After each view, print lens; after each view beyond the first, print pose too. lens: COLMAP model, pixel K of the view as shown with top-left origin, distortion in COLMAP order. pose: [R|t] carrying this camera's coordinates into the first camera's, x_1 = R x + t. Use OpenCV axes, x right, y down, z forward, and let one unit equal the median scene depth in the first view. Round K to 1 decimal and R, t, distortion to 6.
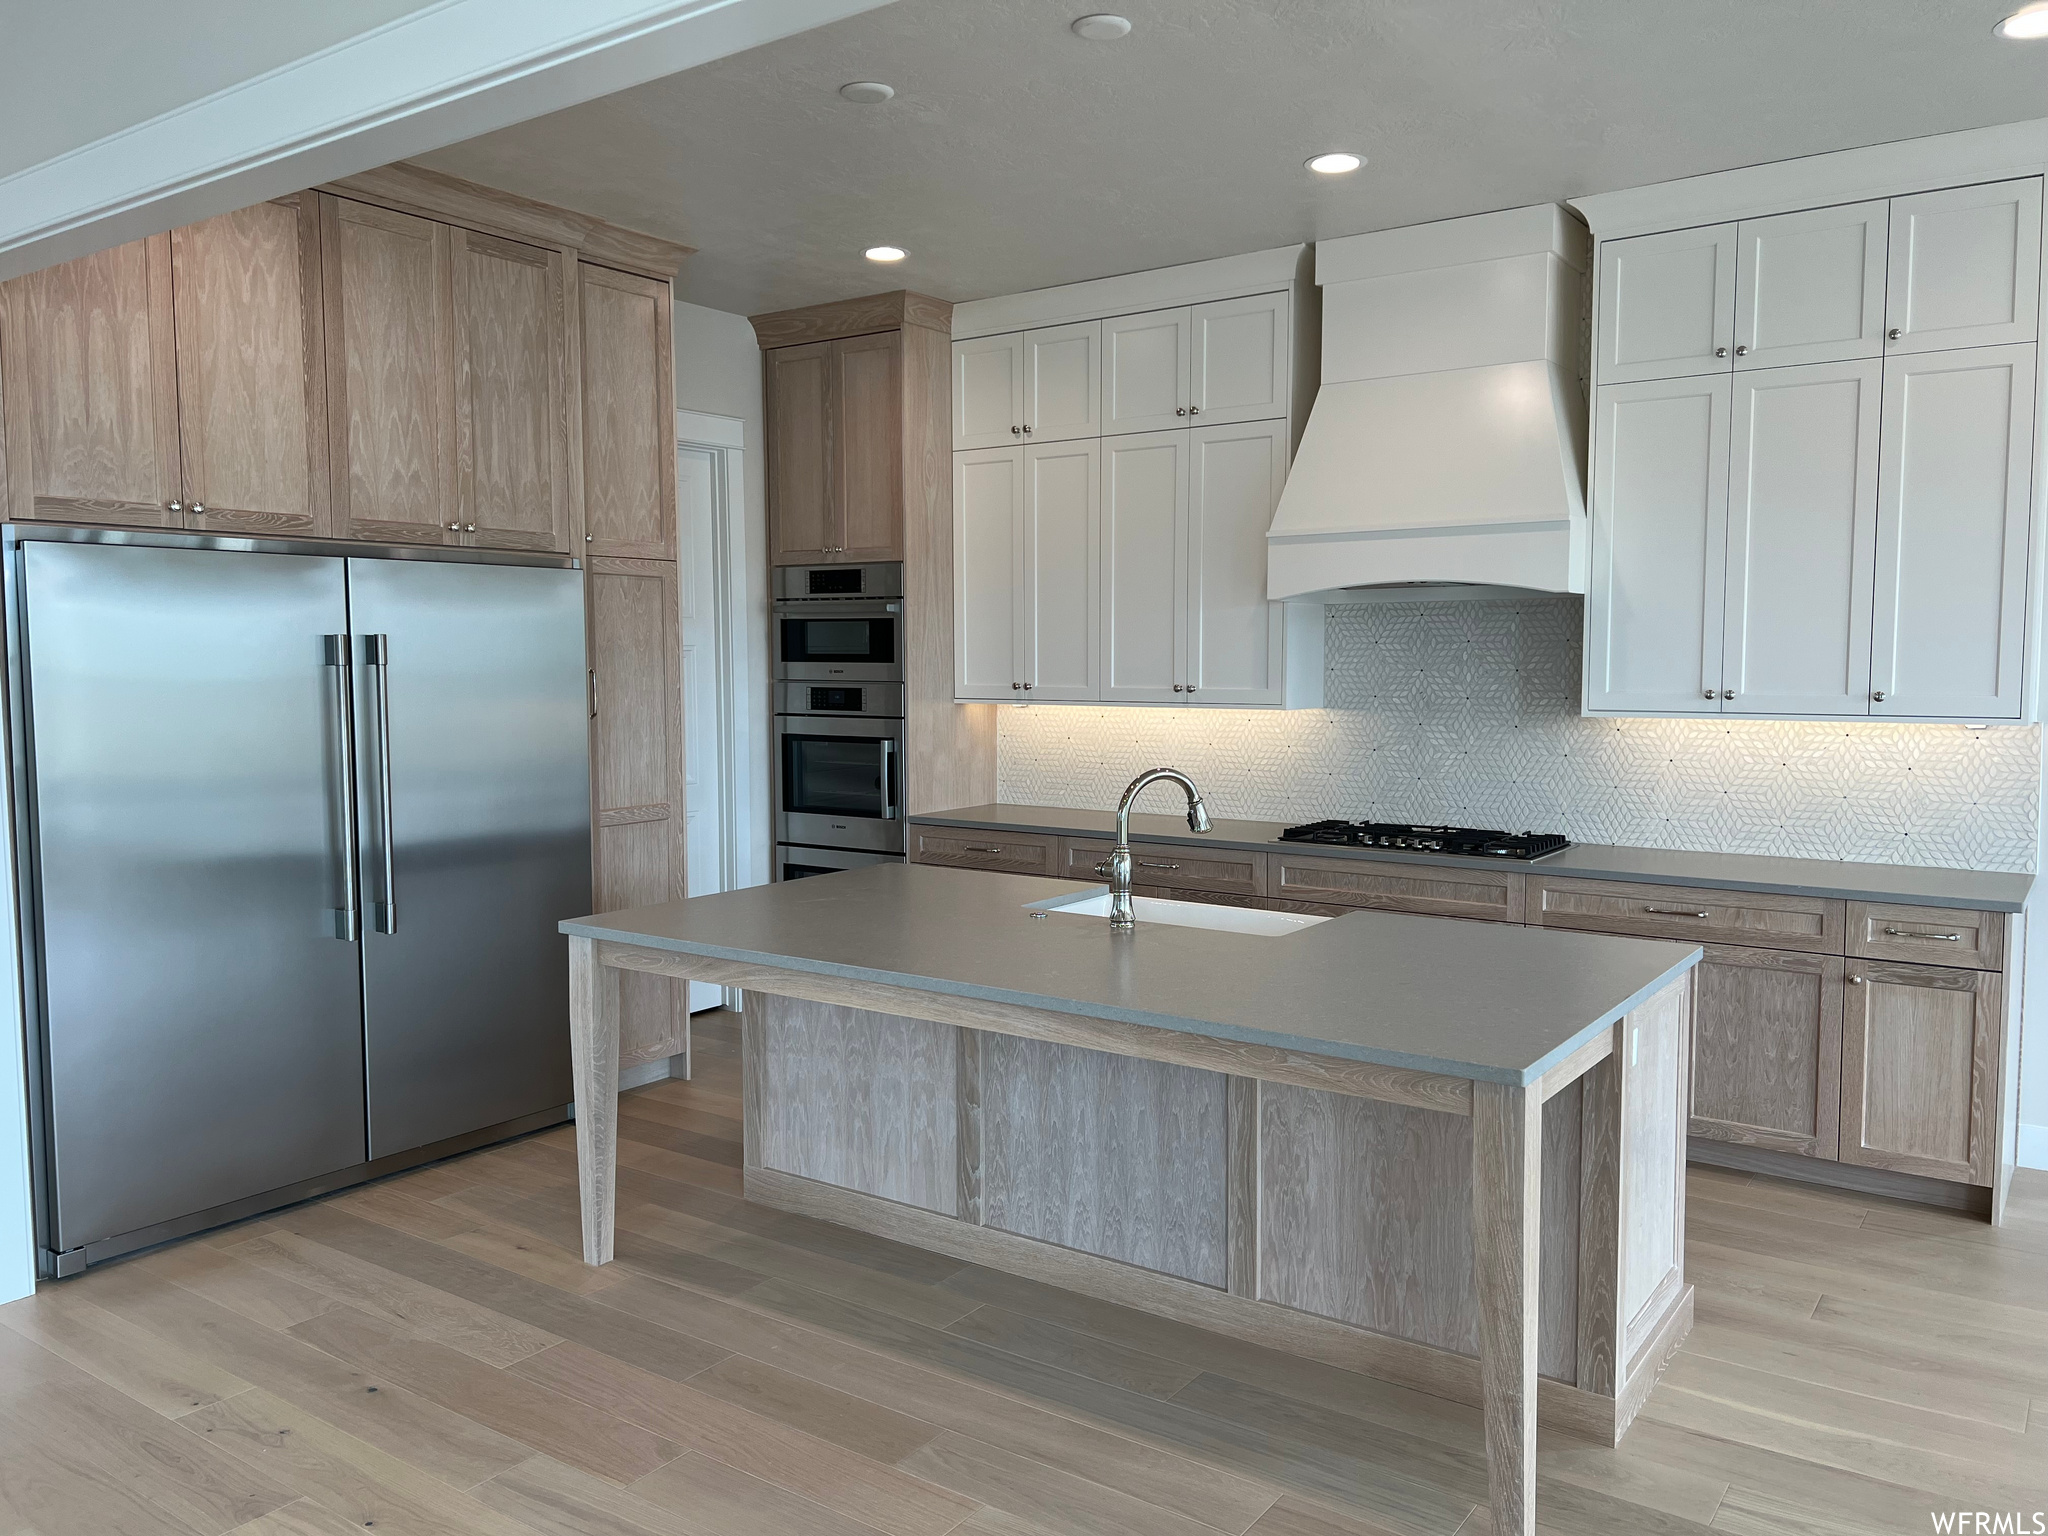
lens RADIAL K [[1524.4, 0, 1026.6], [0, 1524.4, 761.1], [0, 0, 1]] dist [0.051740, -0.058237]
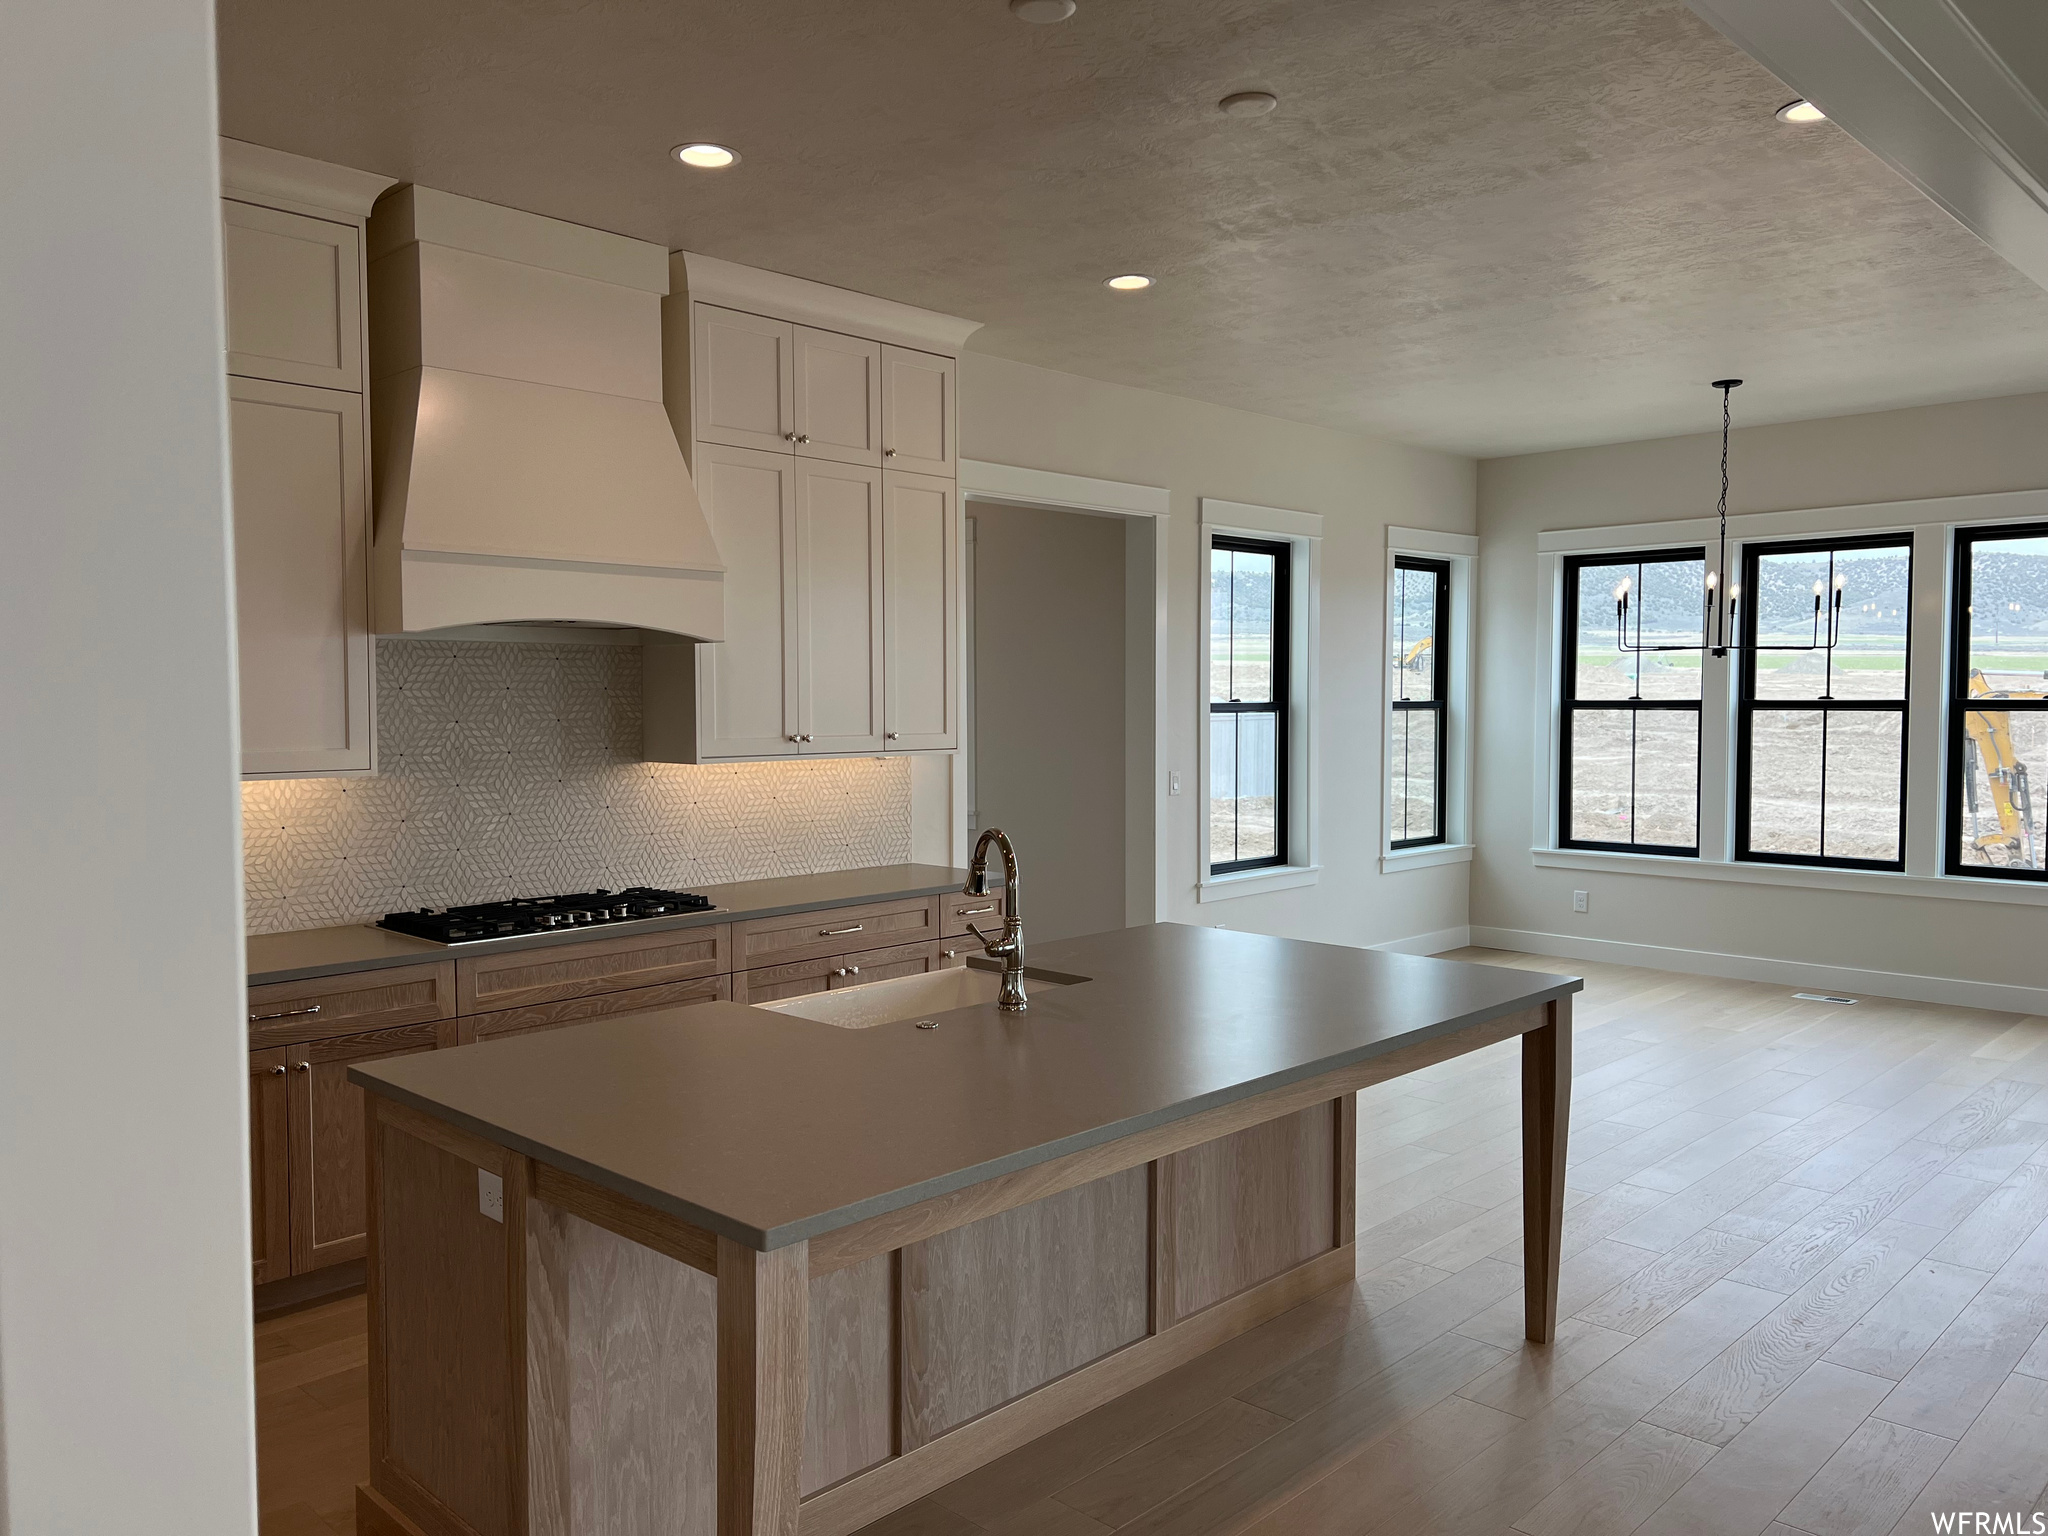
lens RADIAL K [[1524.4, 0, 1016.4], [0, 1524.4, 769.2], [0, 0, 1]] dist [0.051740, -0.058237]
pose [[0.156903, -0.045946, 0.986545, -0.593157], [0.071526, 0.996823, 0.035049, -0.045452], [-0.985021, 0.065064, 0.159691, 0.623165]]
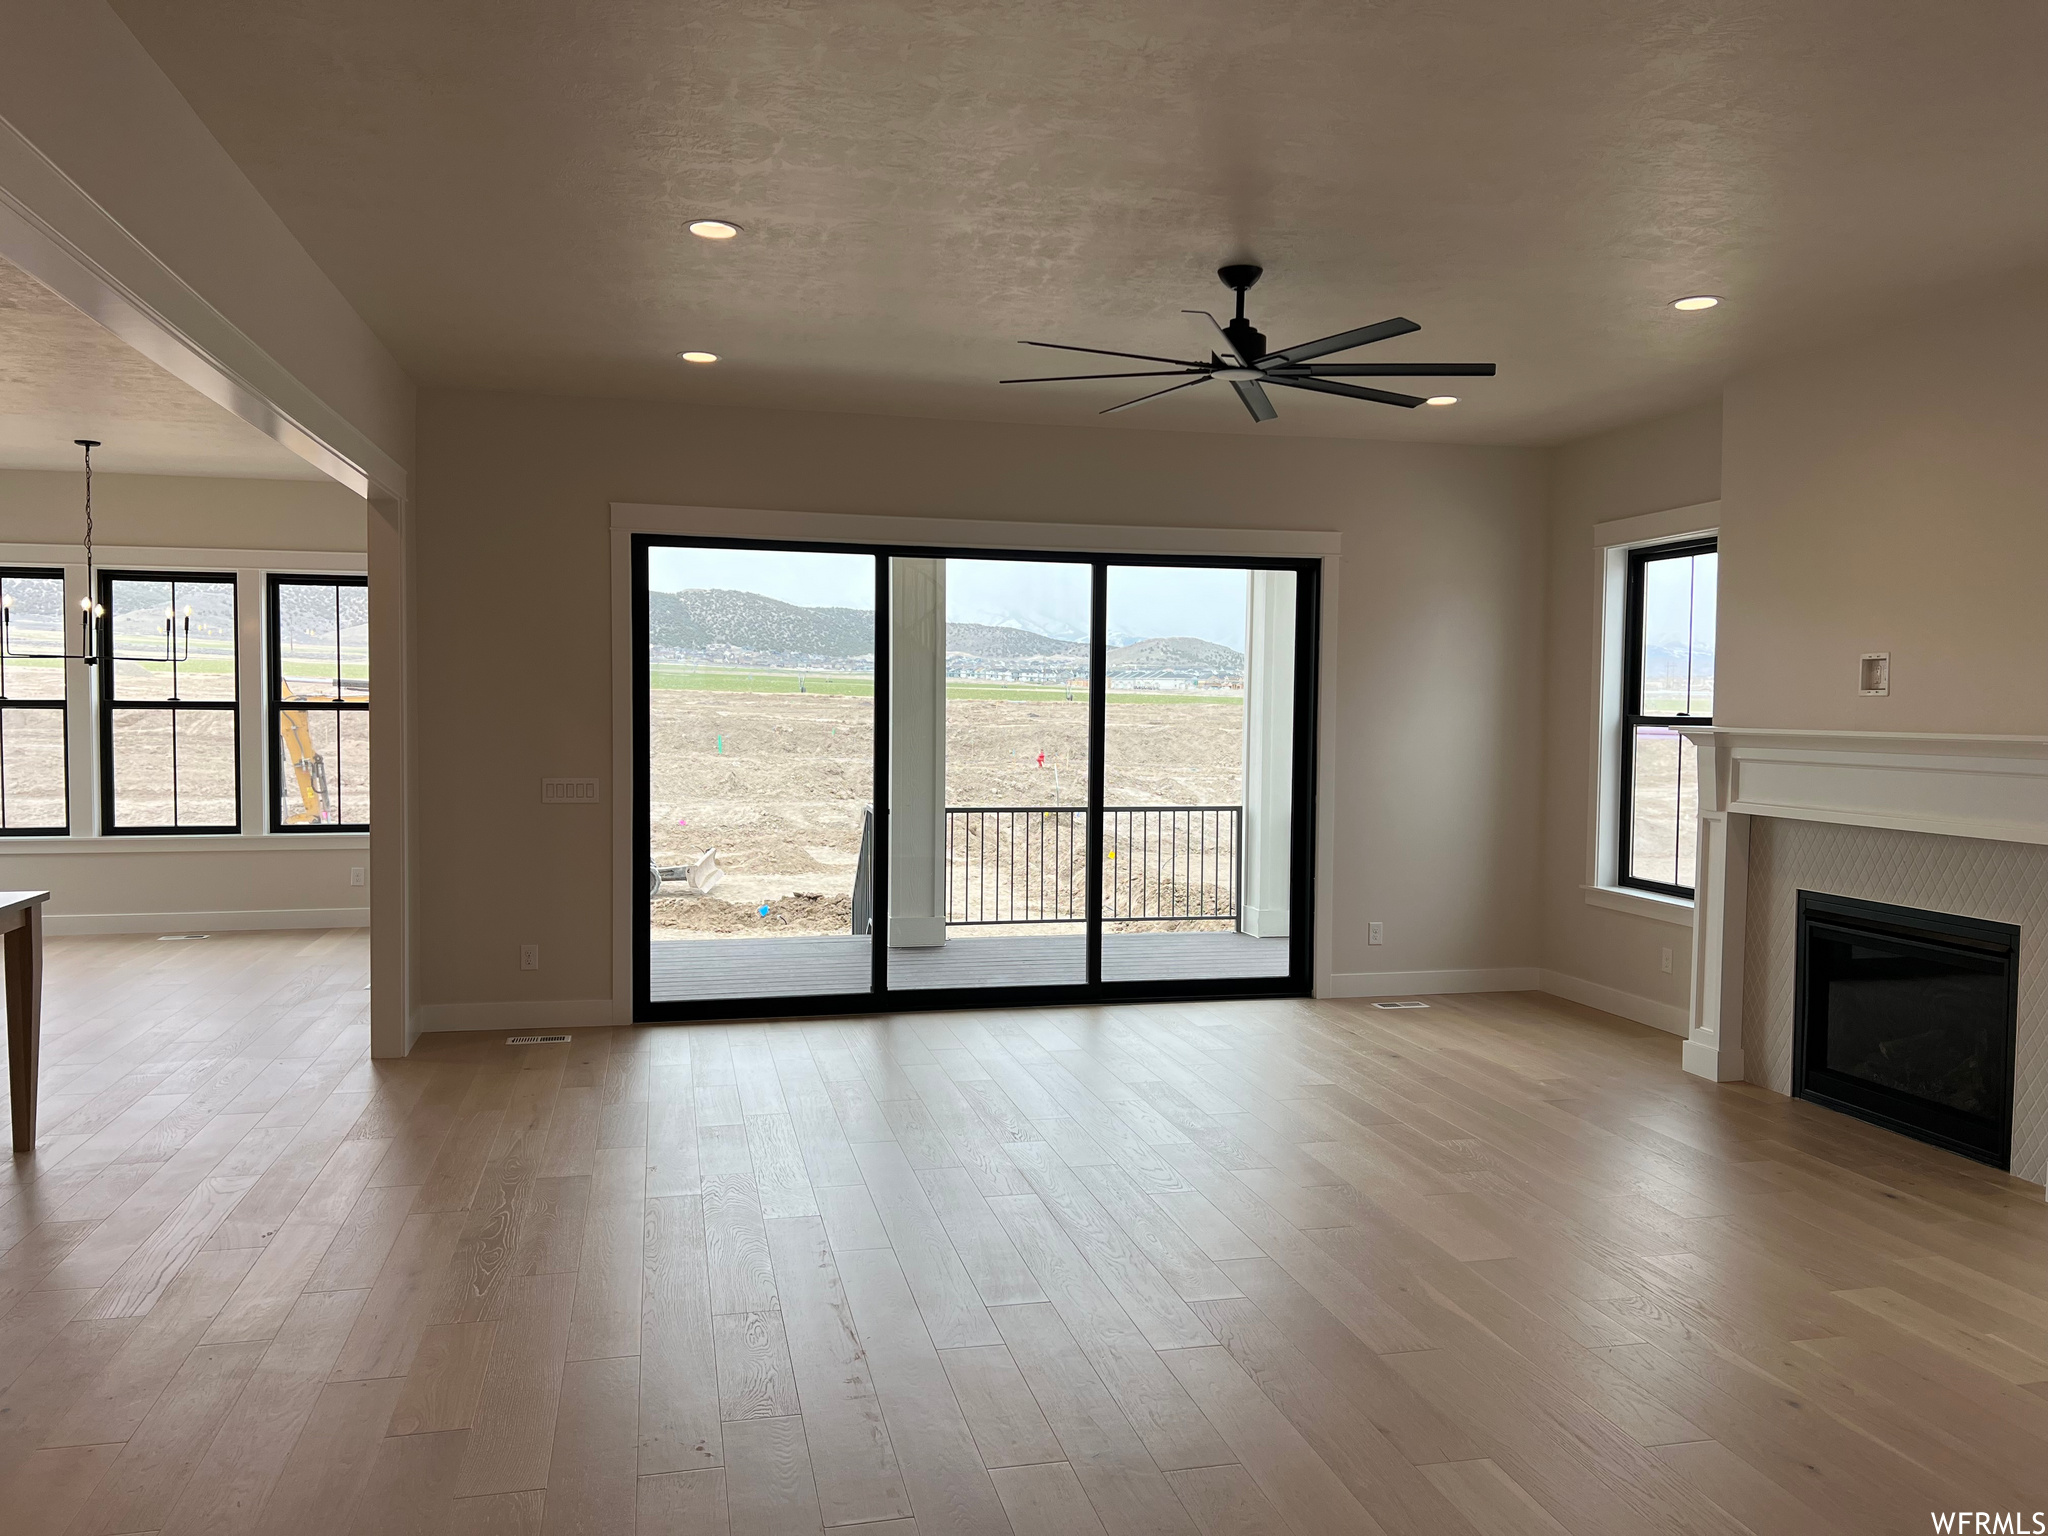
lens RADIAL K [[1524.4, 0, 1018.8], [0, 1524.4, 774.4], [0, 0, 1]] dist [0.051740, -0.058237]
pose [[-0.750144, -0.035623, 0.660314, -0.978199], [0.038682, 0.994474, 0.097595, -0.057549], [-0.660142, 0.098753, -0.744621, 0.797710]]
